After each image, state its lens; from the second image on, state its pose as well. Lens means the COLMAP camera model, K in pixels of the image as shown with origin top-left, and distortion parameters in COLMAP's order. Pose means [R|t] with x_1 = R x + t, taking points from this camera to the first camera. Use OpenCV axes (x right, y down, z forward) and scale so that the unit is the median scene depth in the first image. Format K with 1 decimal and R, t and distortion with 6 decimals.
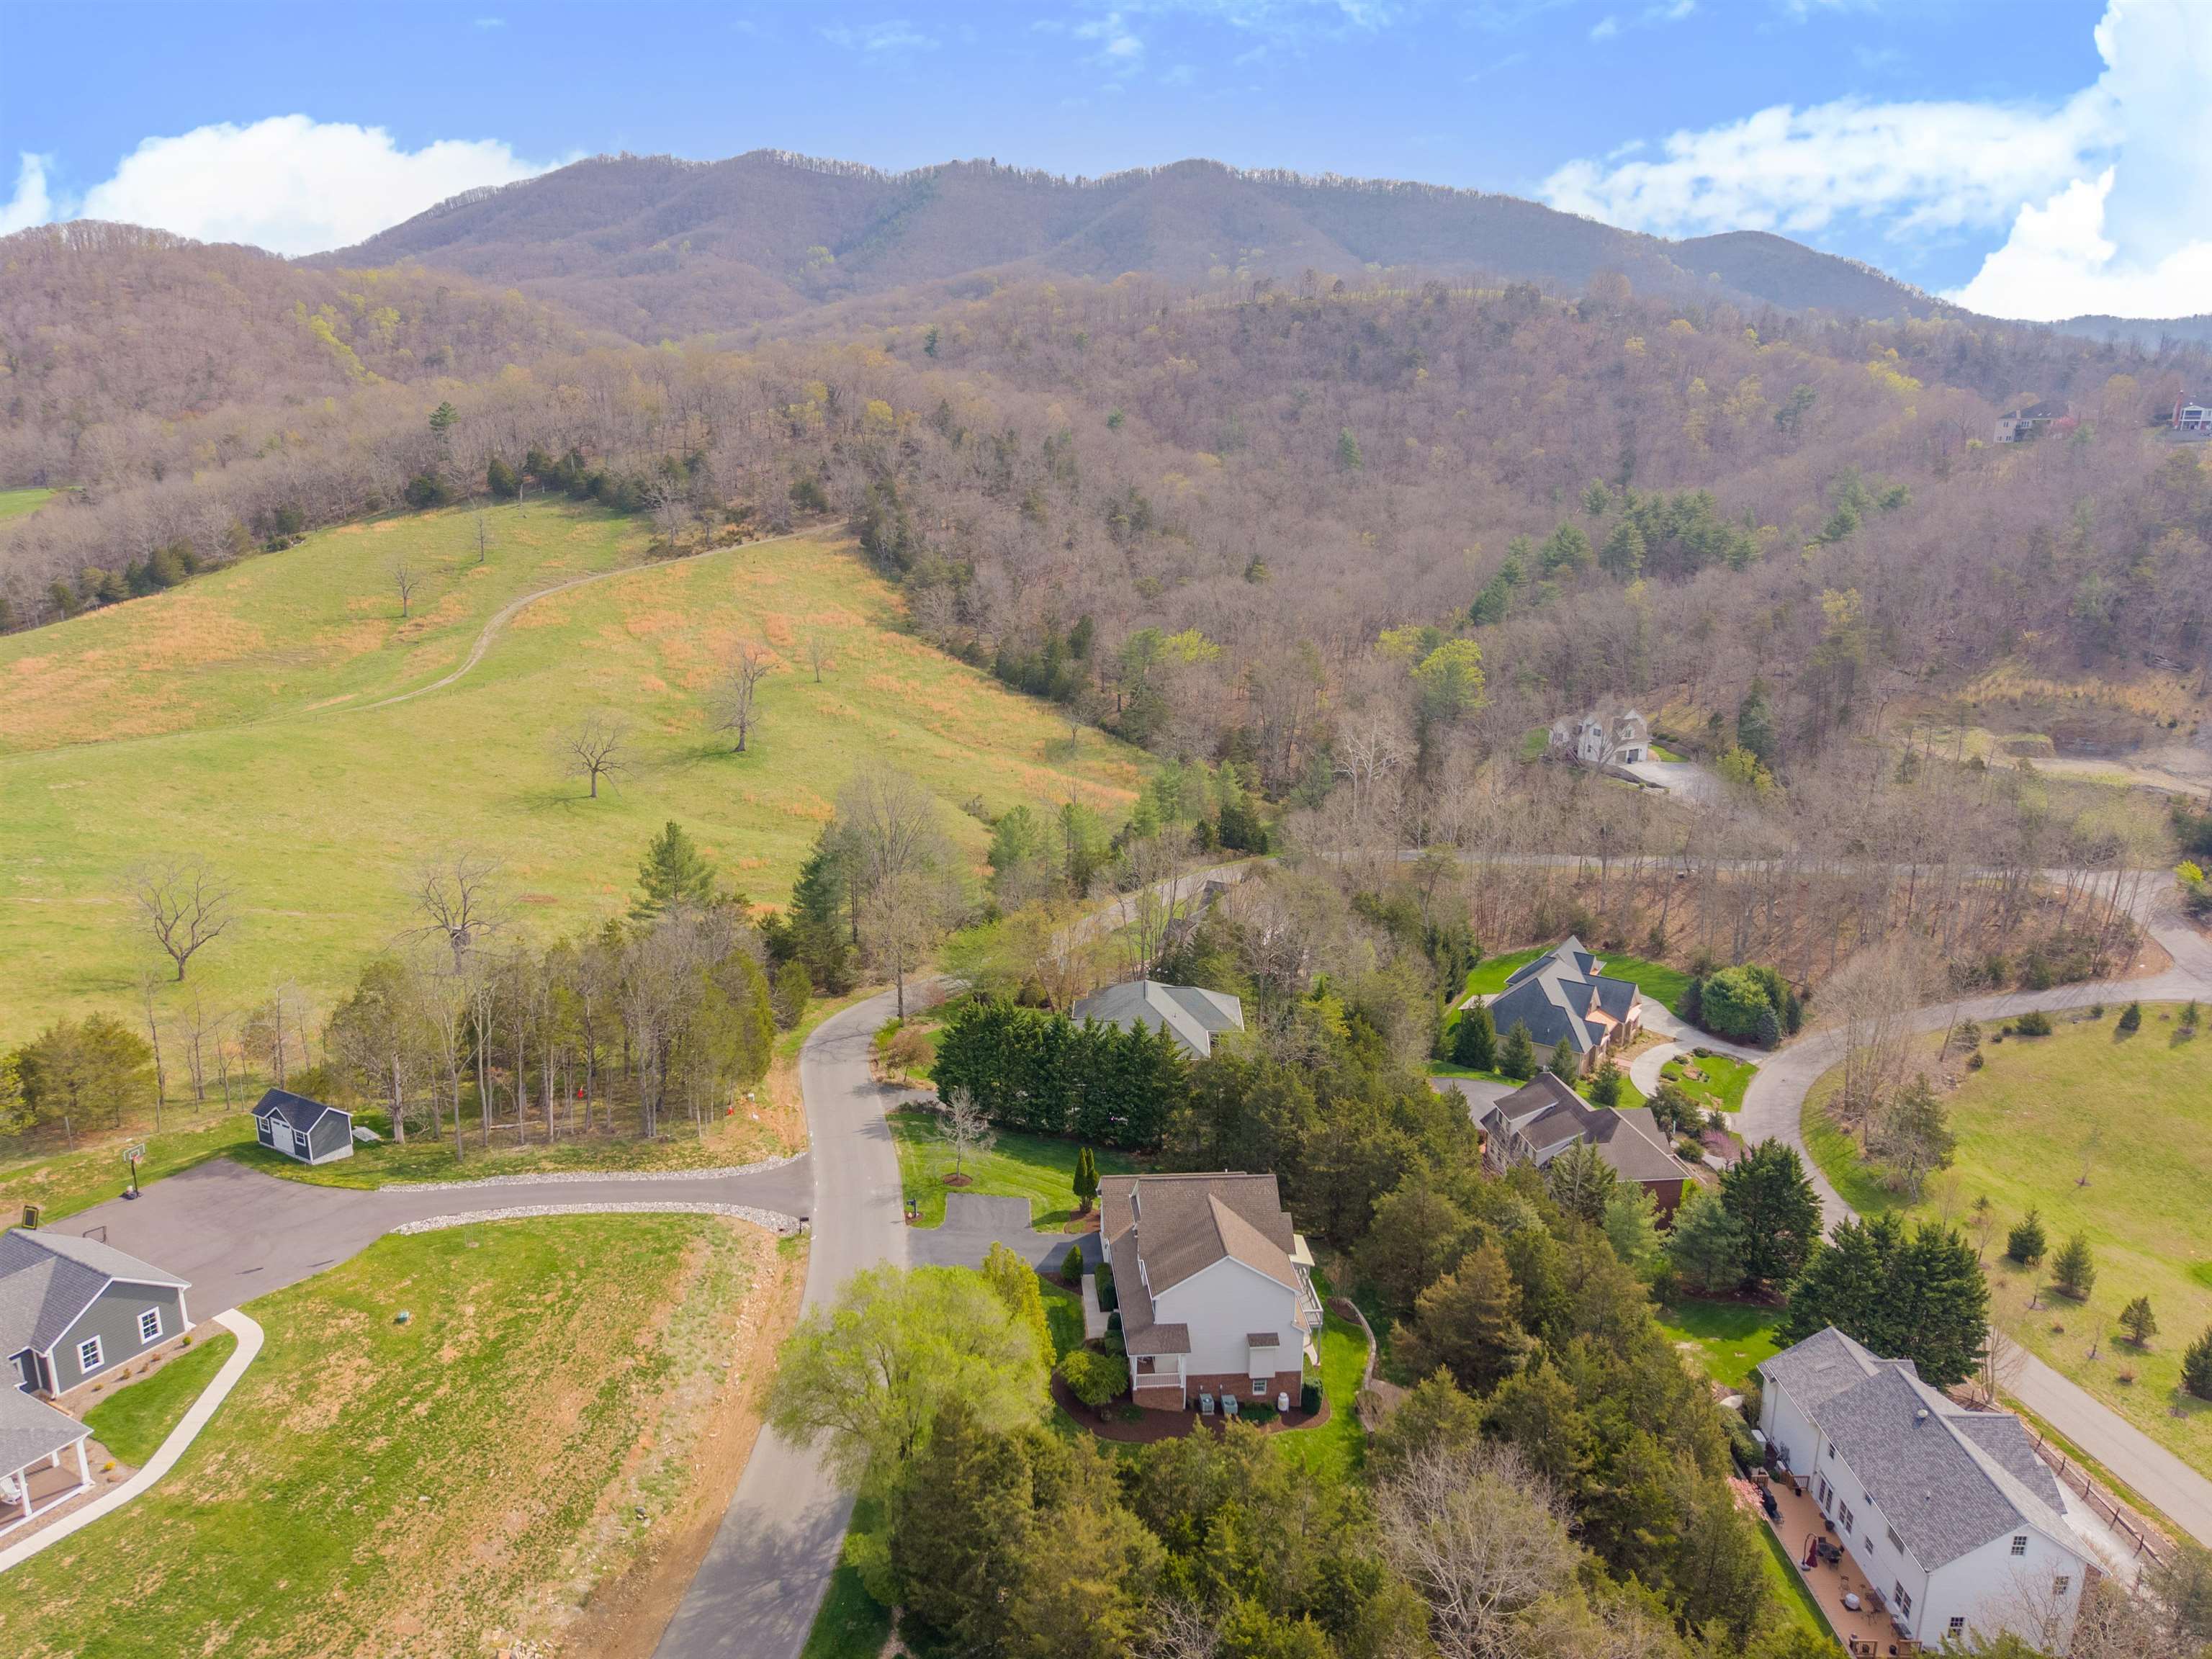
lens RADIAL K [[1485.2, 0, 1106.0], [0, 1485.2, 829.5], [0, 0, 1]] dist [0.013716, -0.008466]
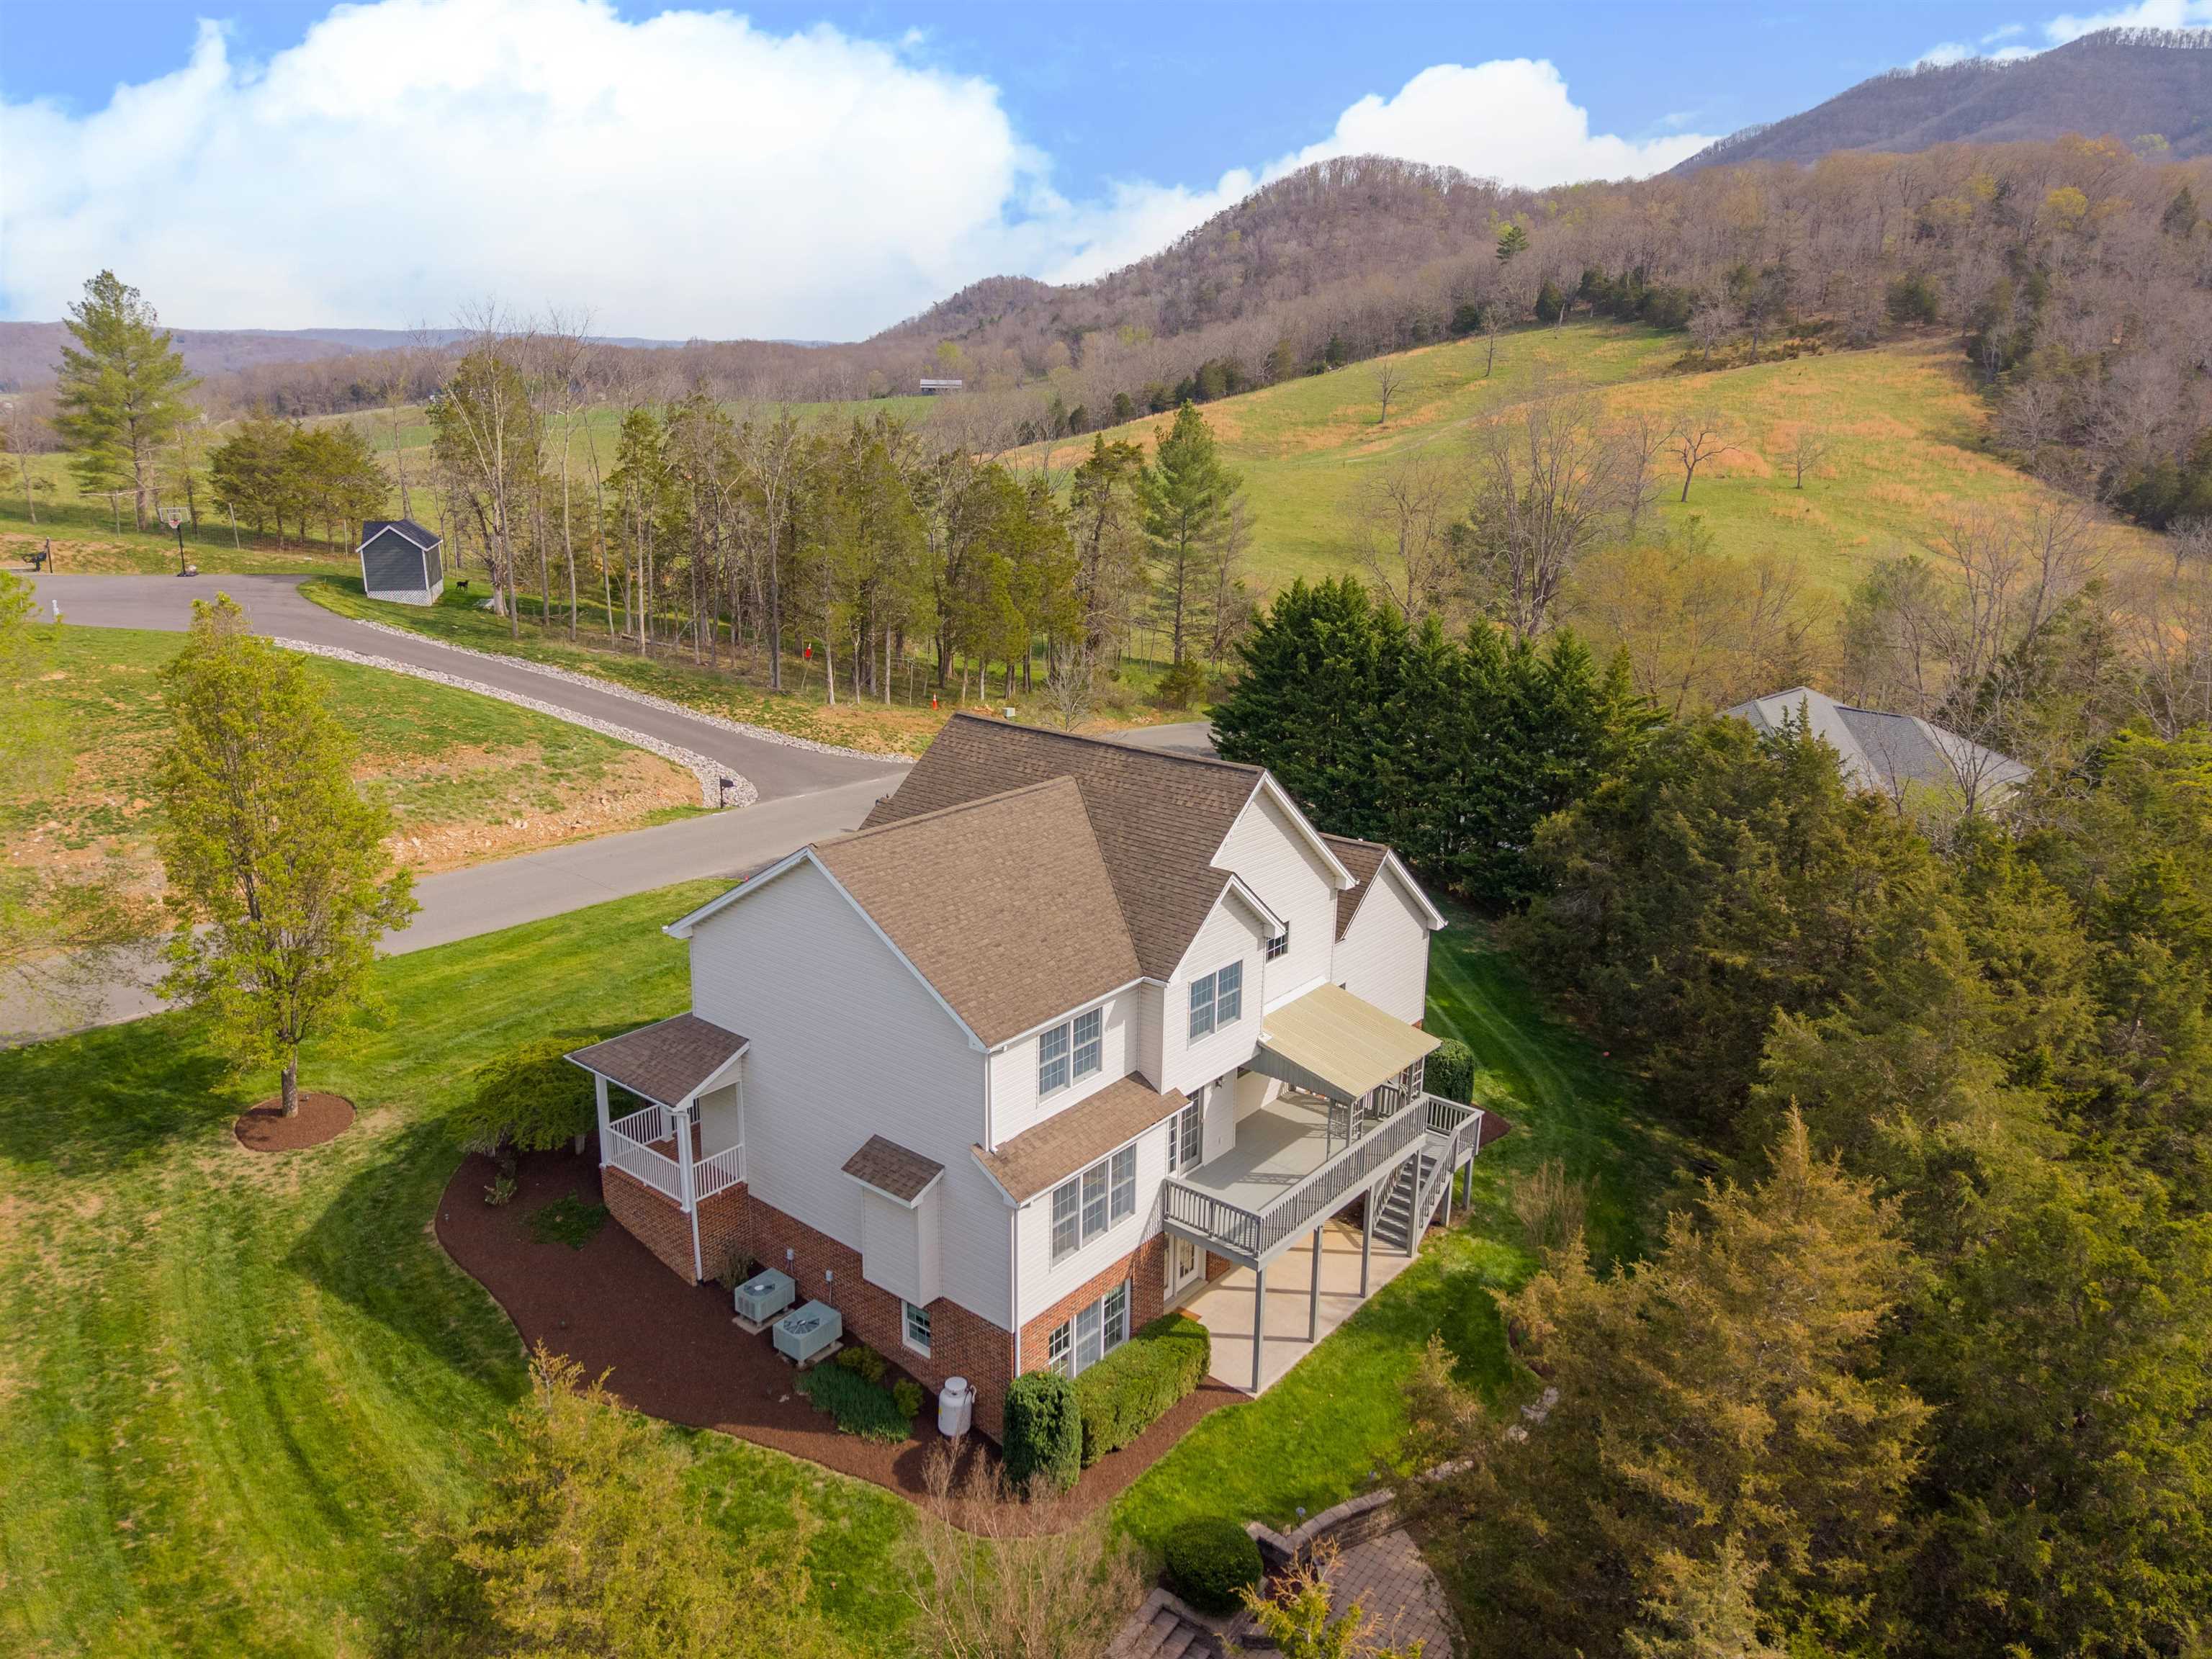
lens RADIAL K [[1488.4, 0, 1112.8], [0, 1488.4, 823.5], [0, 0, 1]] dist [0.020702, -0.018860]
pose [[0.714971, 0.183855, -0.674547, 0.269871], [-0.180611, 0.980626, 0.075845, 0.196587], [0.675423, 0.067603, 0.734325, 0.649816]]
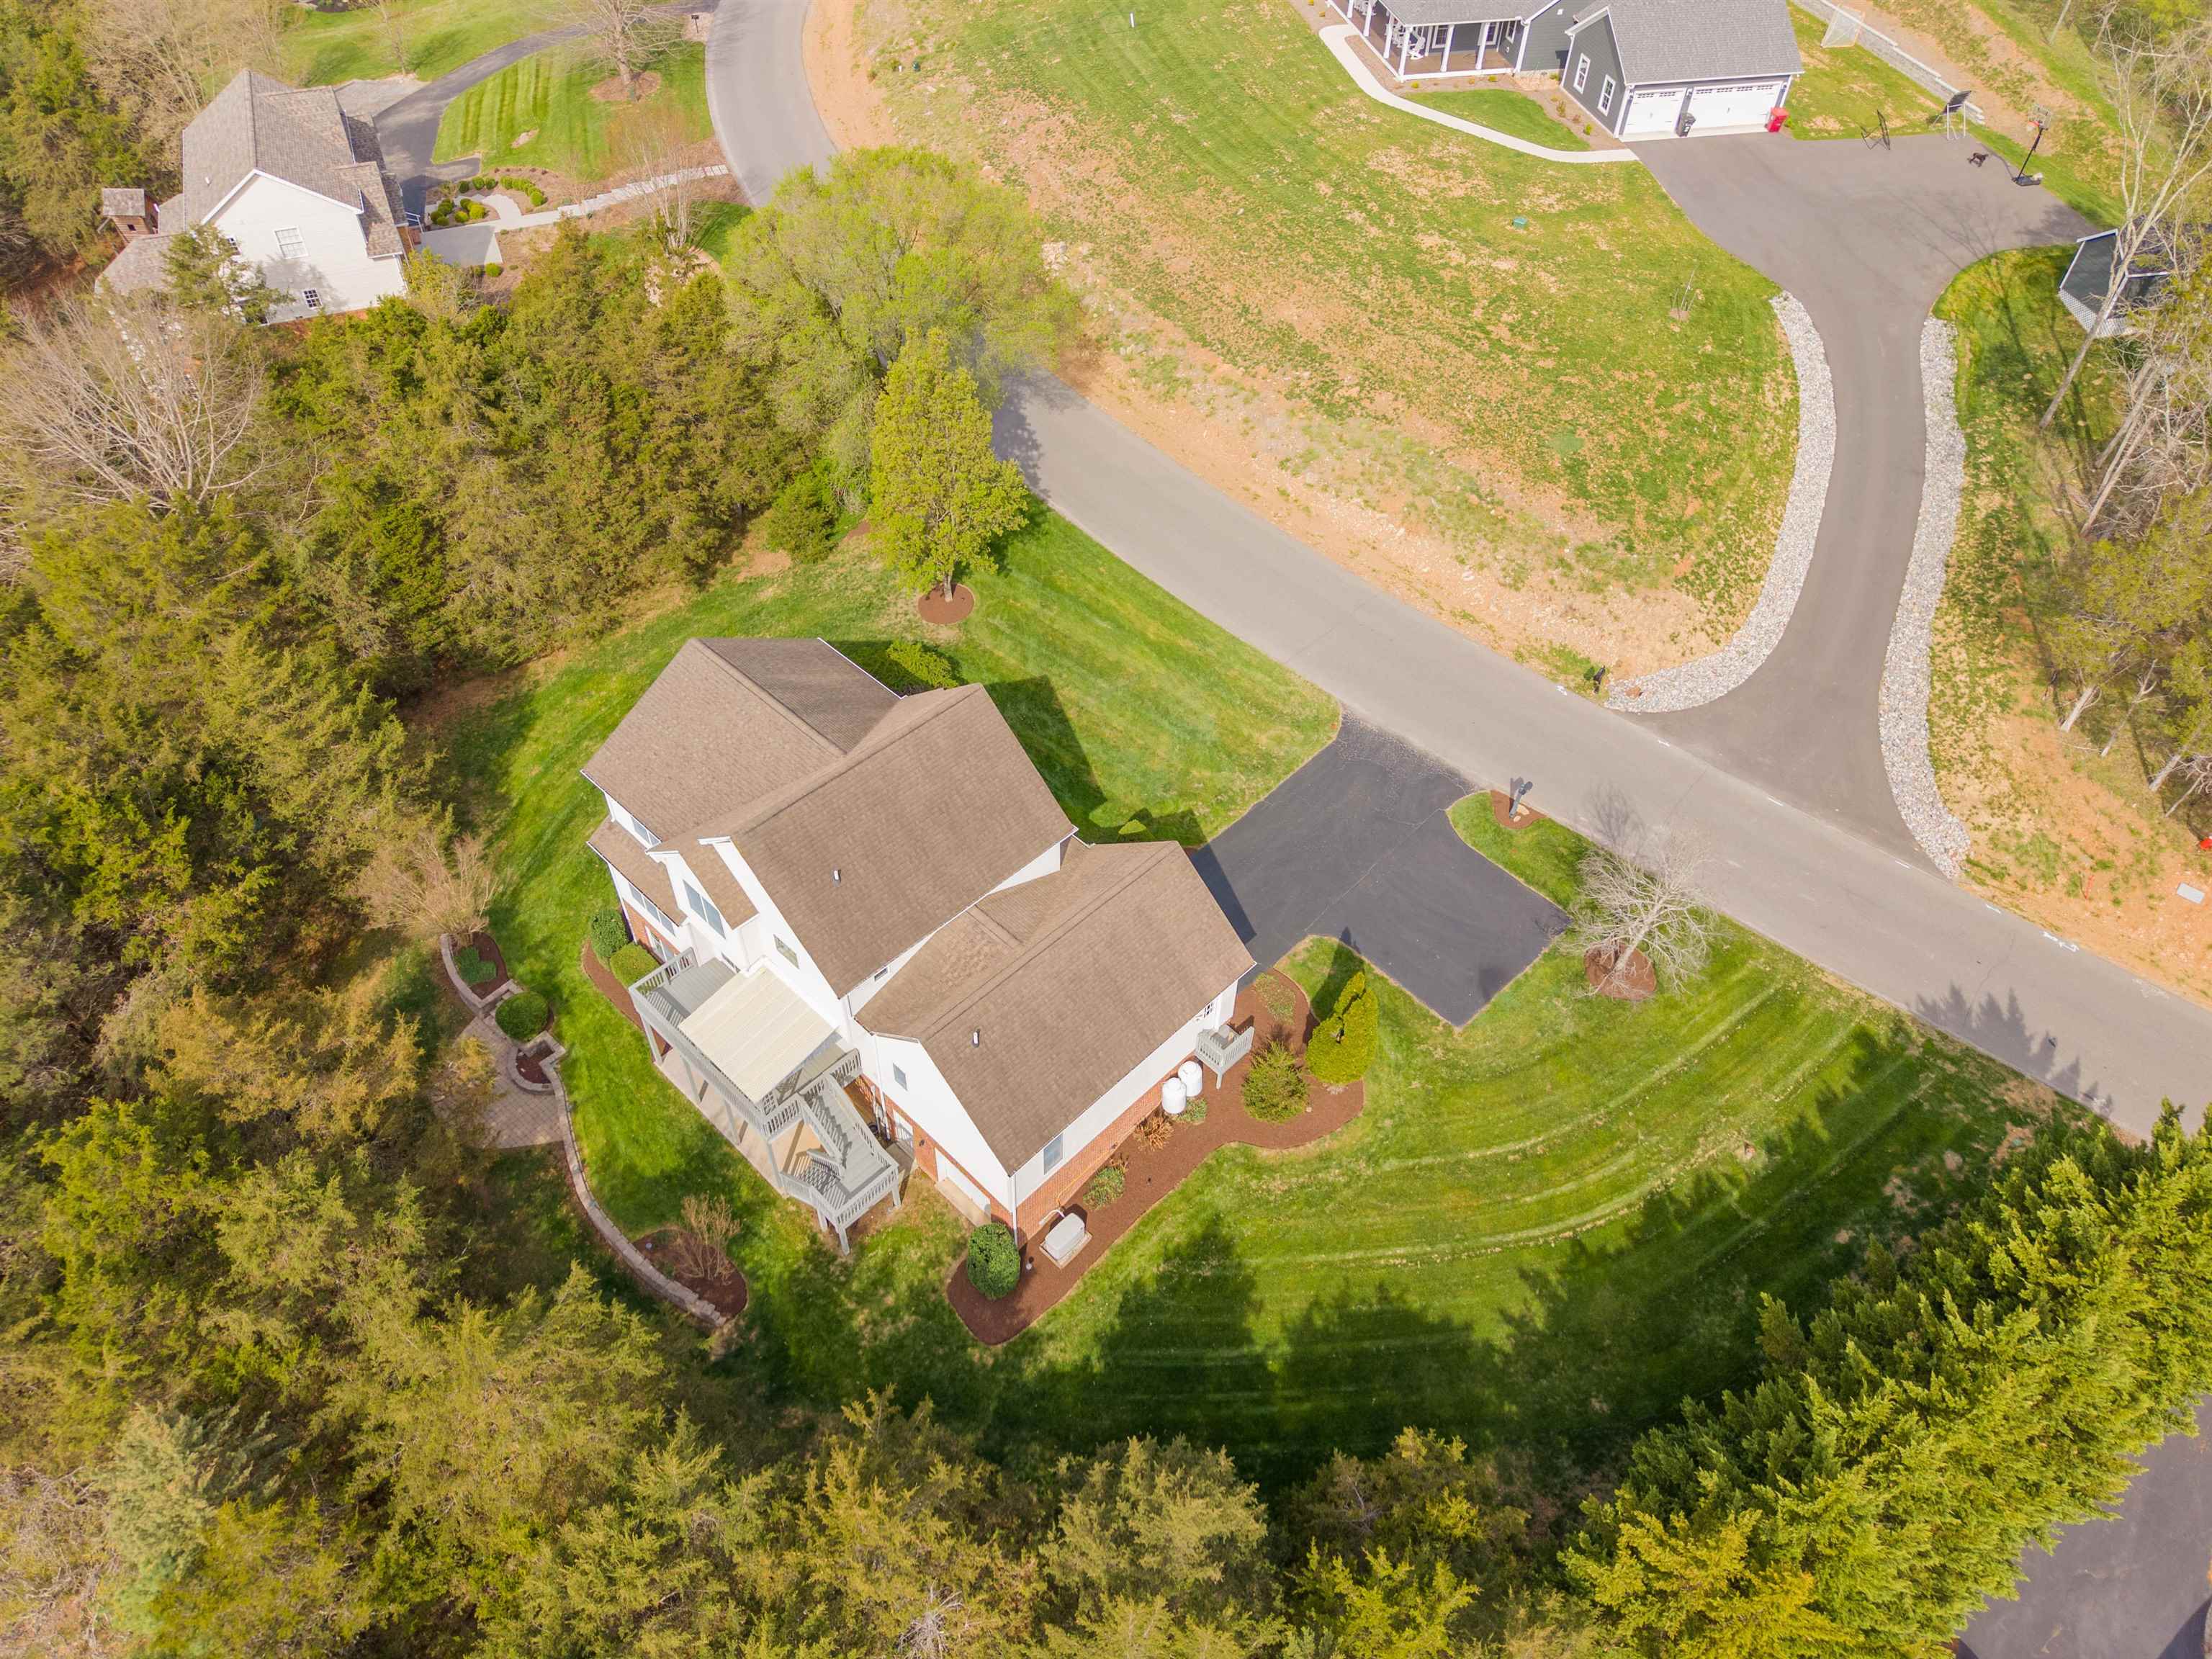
lens RADIAL K [[1488.4, 0, 1112.8], [0, 1488.4, 823.5], [0, 0, 1]] dist [0.020702, -0.018860]
pose [[-0.760046, 0.451479, -0.467437, 0.194893], [-0.191077, 0.532234, 0.824753, -0.112698], [0.621144, 0.716166, -0.318255, 1.041751]]
